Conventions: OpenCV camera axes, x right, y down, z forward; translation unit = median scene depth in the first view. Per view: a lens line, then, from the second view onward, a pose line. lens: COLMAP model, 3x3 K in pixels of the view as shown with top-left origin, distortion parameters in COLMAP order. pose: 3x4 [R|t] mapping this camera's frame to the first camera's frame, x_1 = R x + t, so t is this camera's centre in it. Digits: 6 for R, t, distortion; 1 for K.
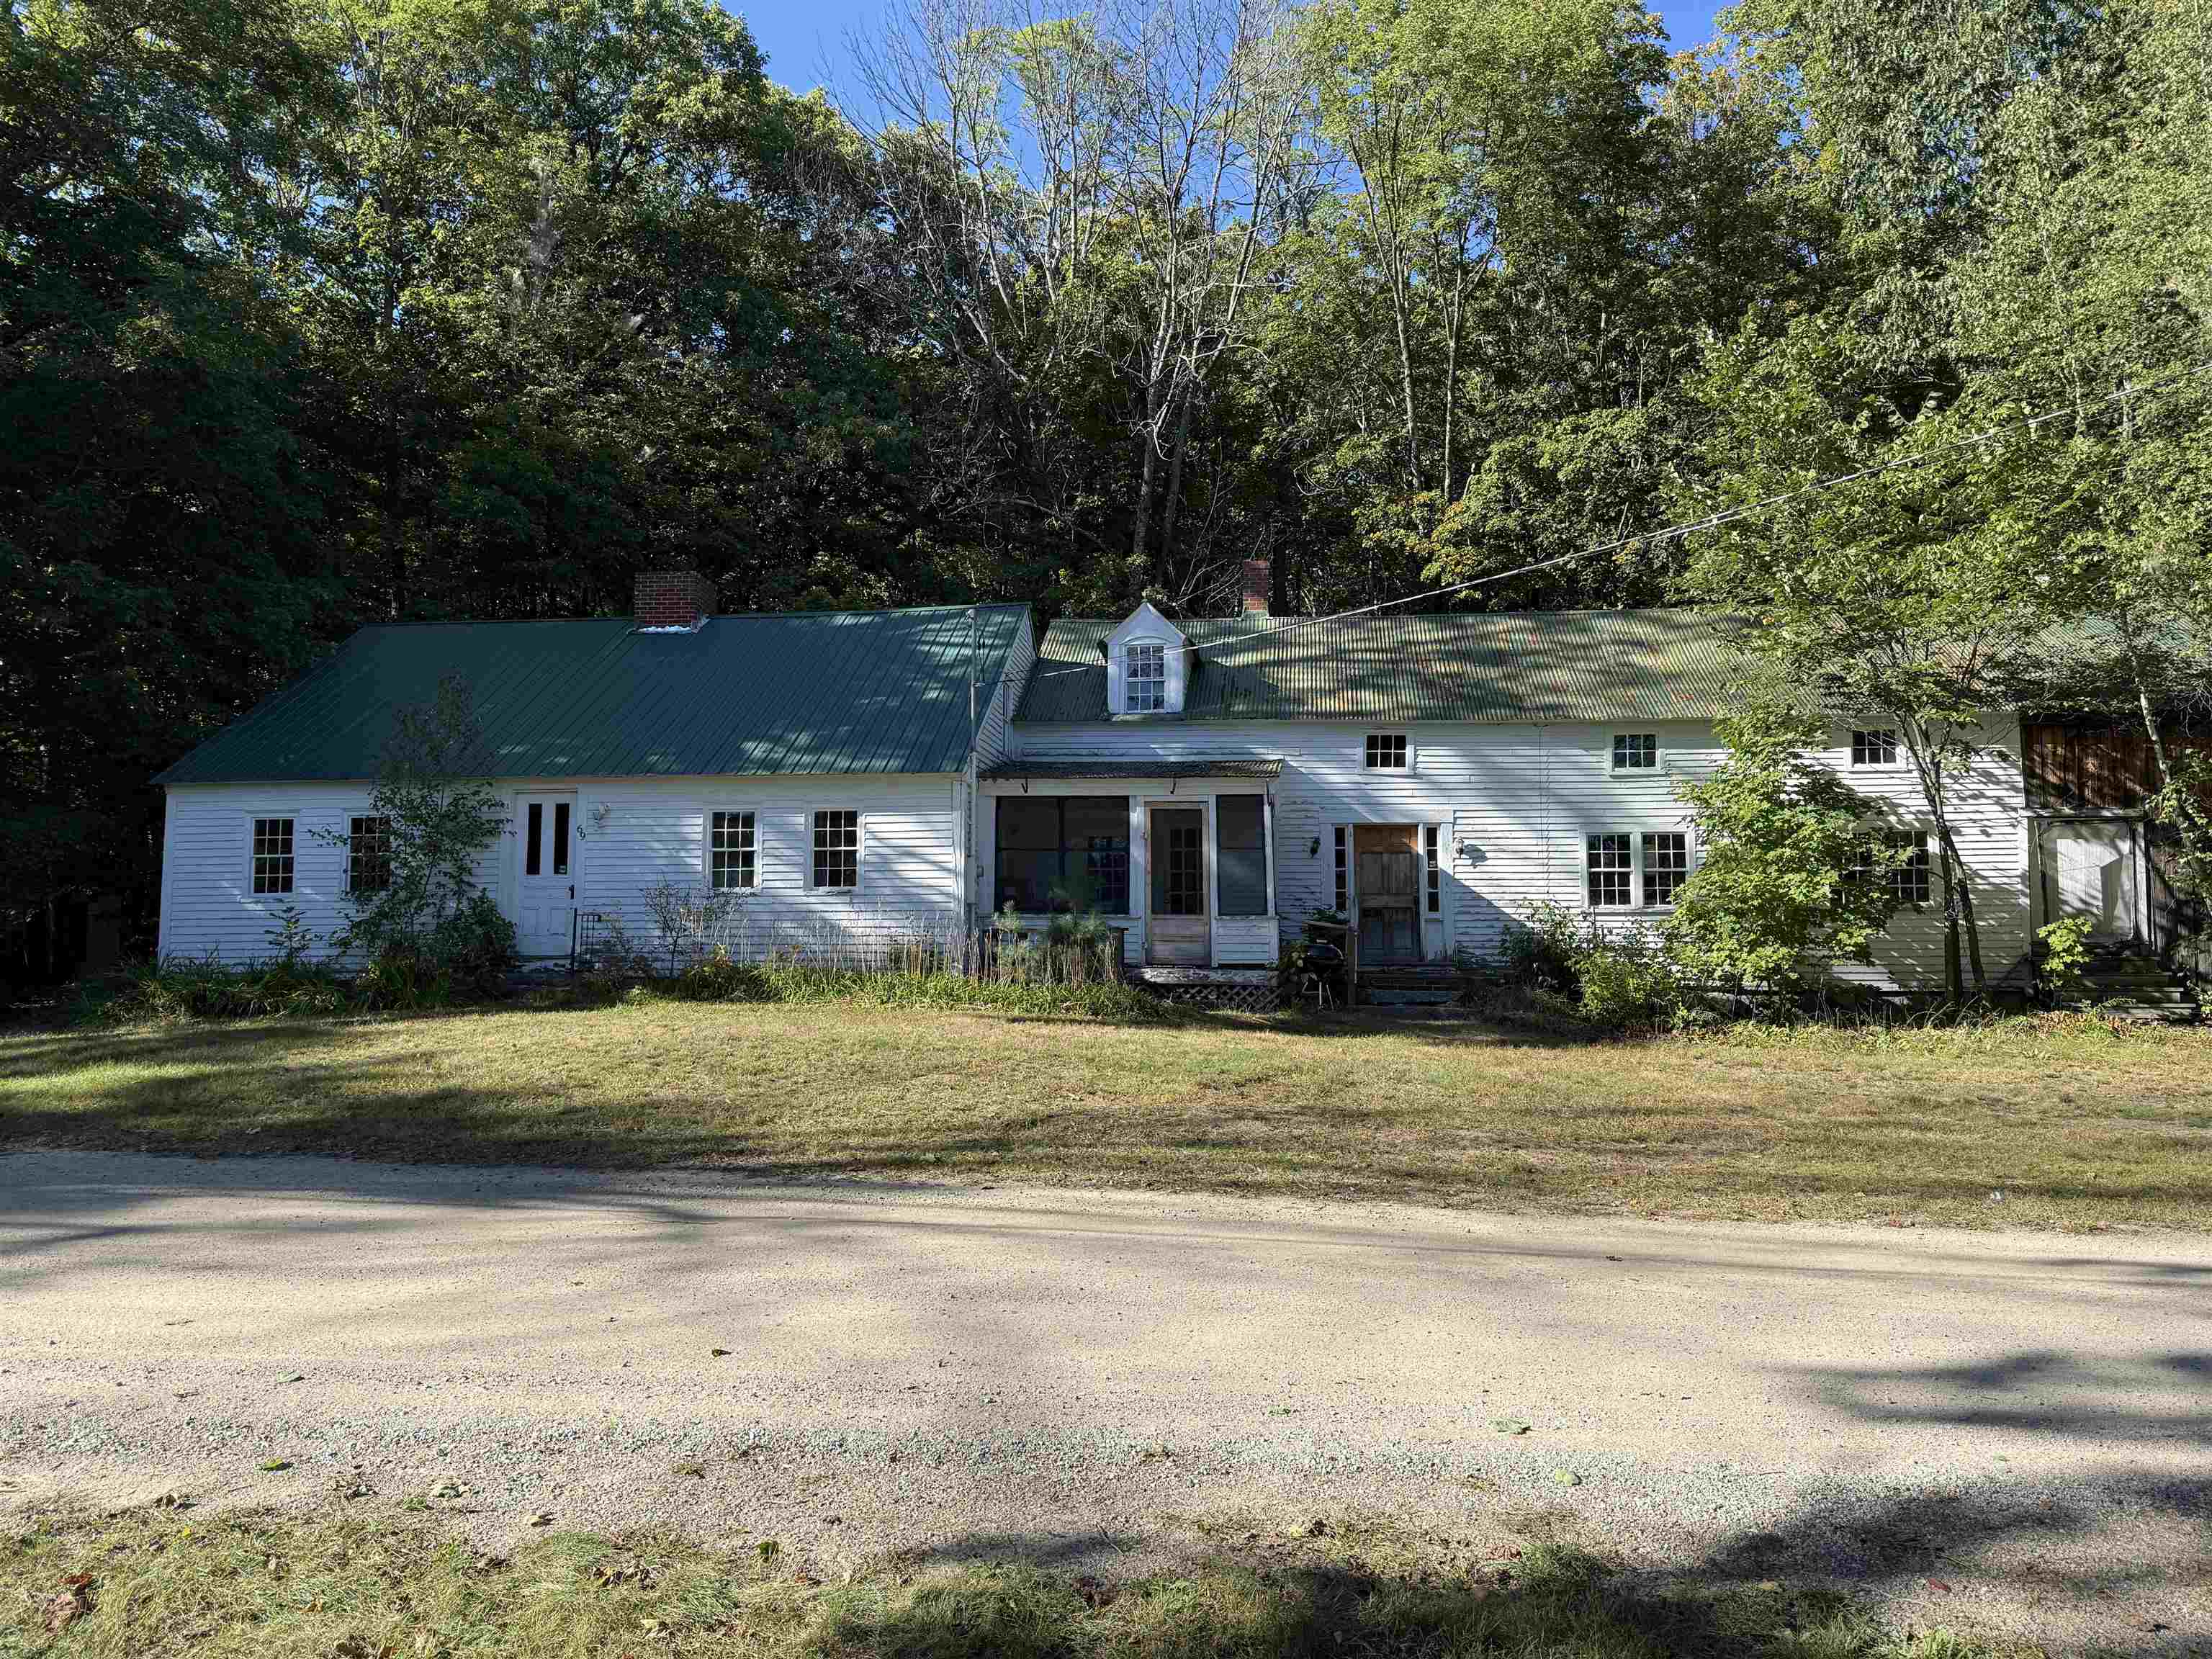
lens RADIAL K [[1559.4, 0, 1094.5], [0, 1559.4, 834.7], [0, 0, 1]] dist [0.080225, -0.061383]
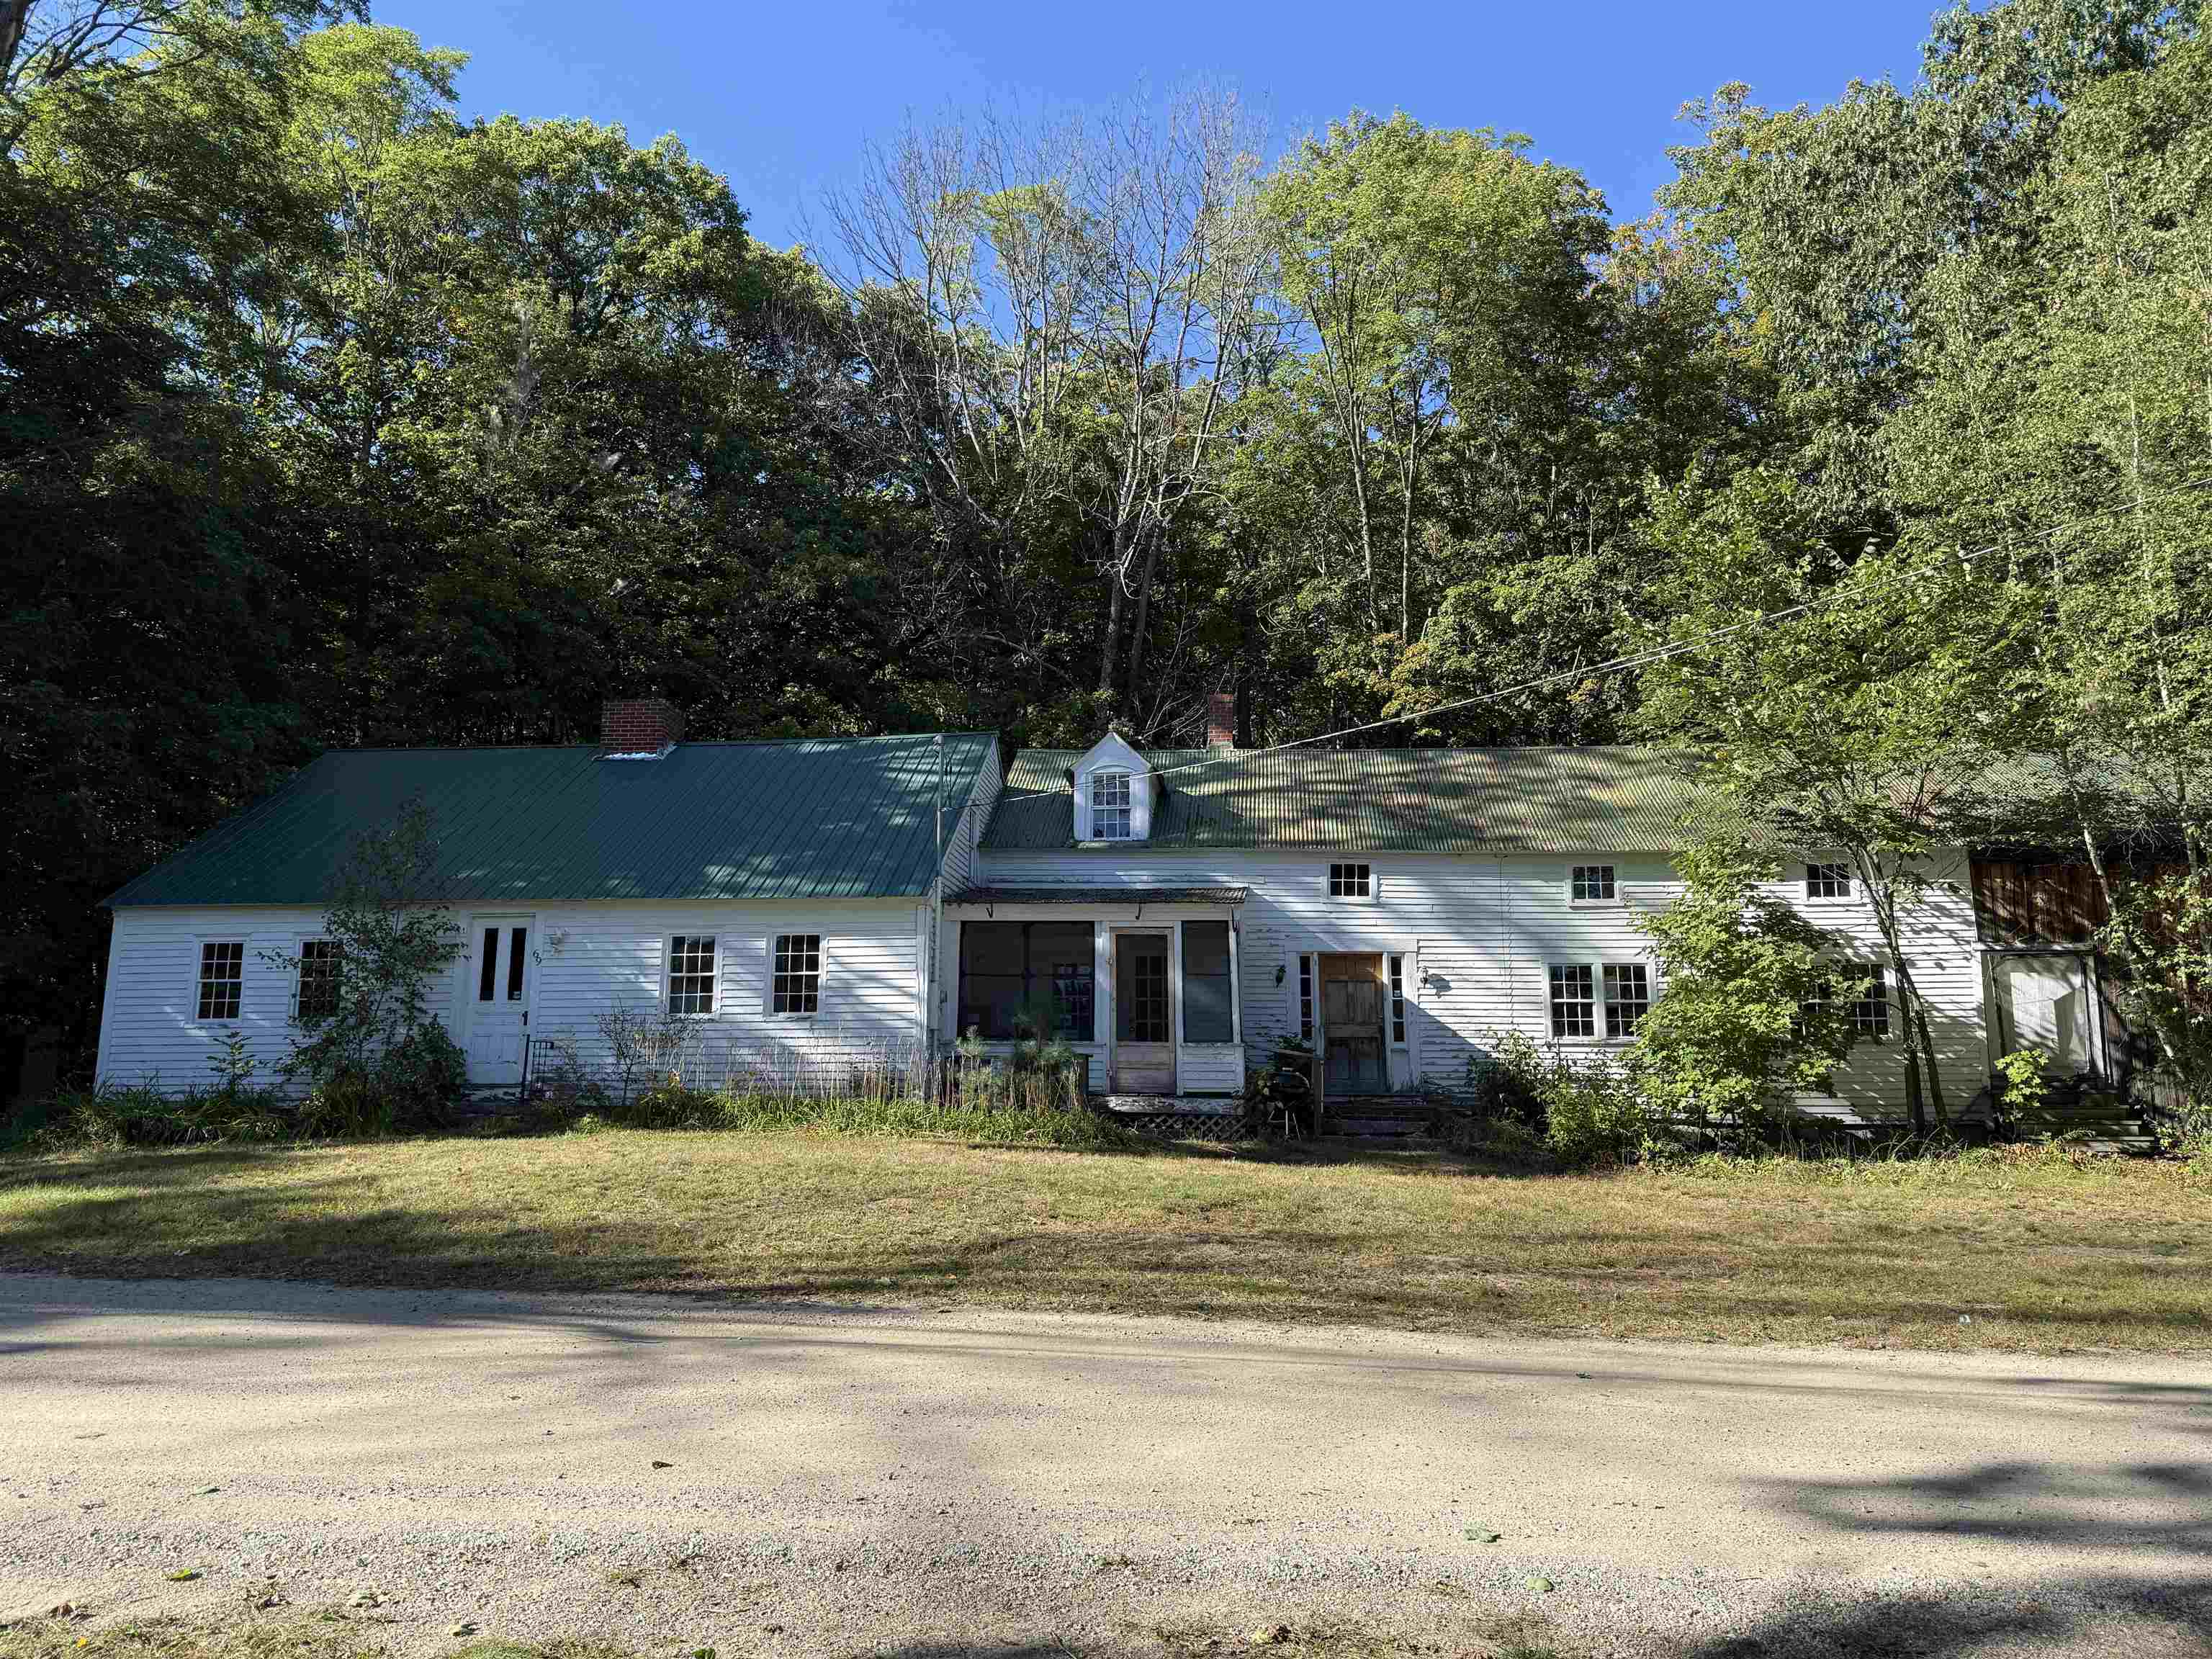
lens RADIAL K [[1559.3, 0, 1099.4], [0, 1559.3, 844.7], [0, 0, 1]] dist [0.078746, -0.059017]
pose [[0.999679, 0.007140, 0.024328, 0.000919], [-0.005047, 0.996366, -0.085021, 0.010577], [-0.024847, 0.084871, 0.996082, 0.001251]]
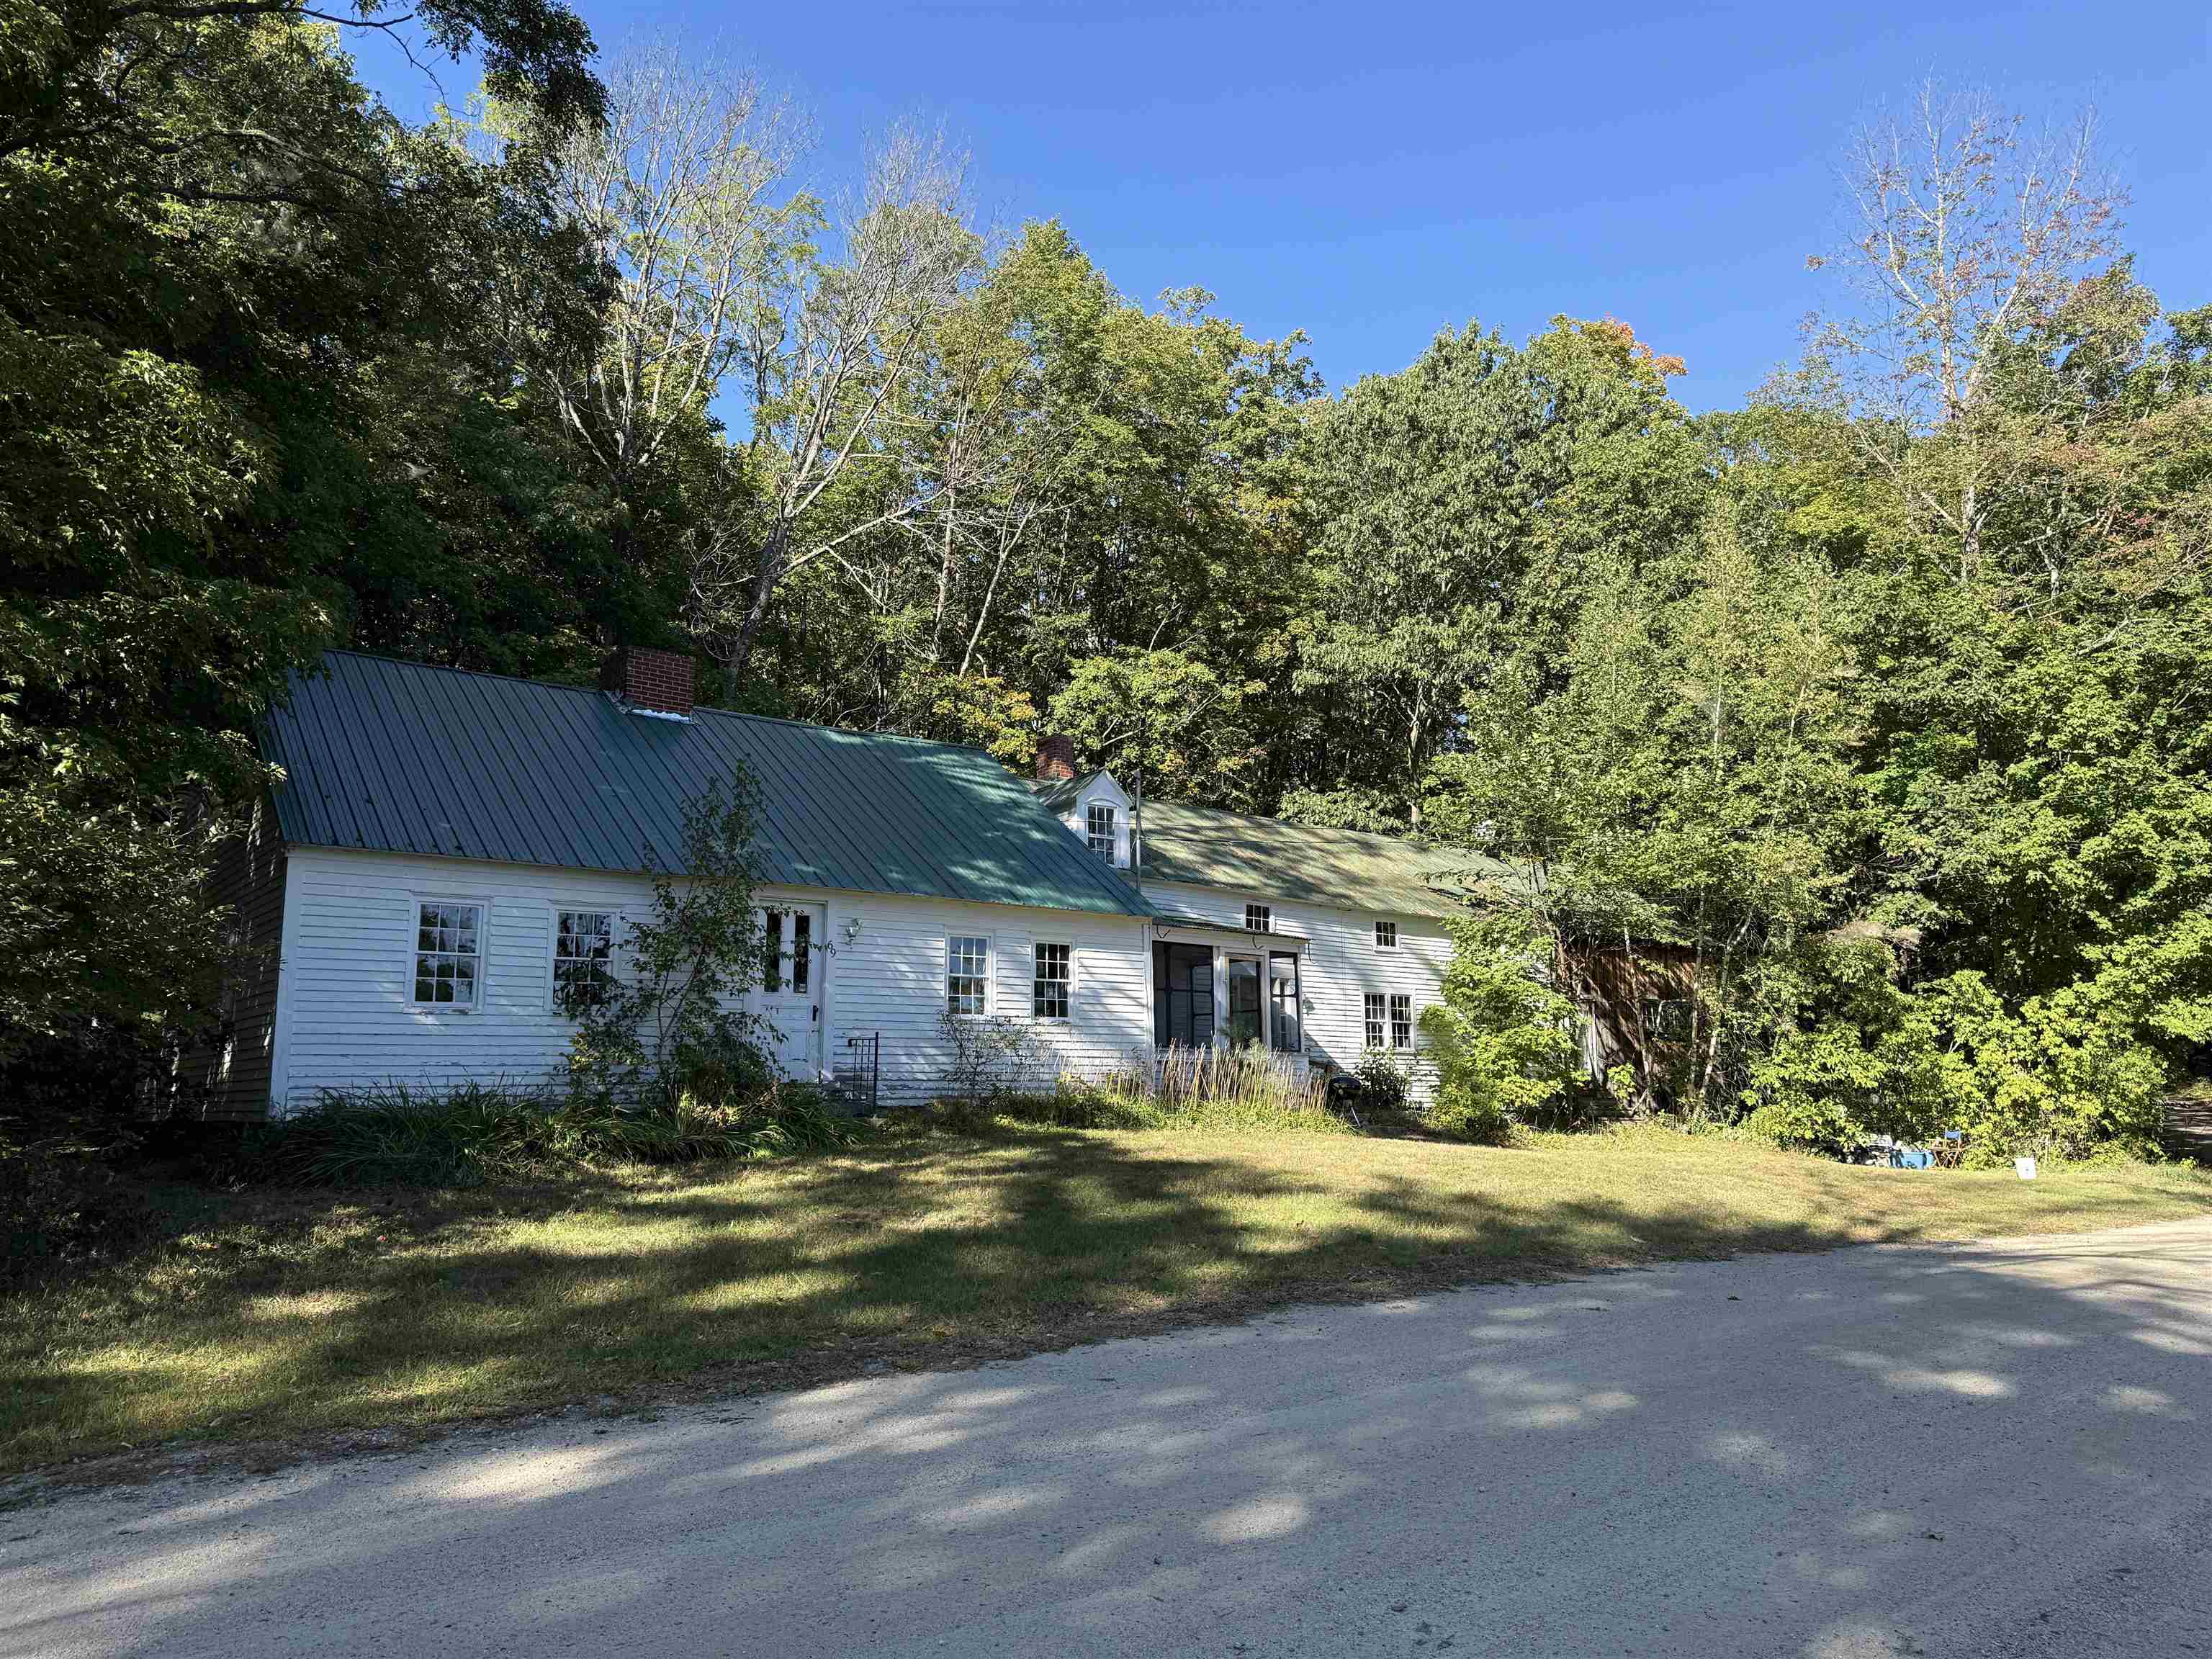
lens RADIAL K [[1559.4, 0, 1094.5], [0, 1559.4, 834.7], [0, 0, 1]] dist [0.080225, -0.061383]
pose [[0.674641, 0.113982, 0.729293, -0.879533], [-0.052802, 0.992927, -0.106340, 0.020973], [-0.736255, 0.033233, 0.675887, 0.261586]]
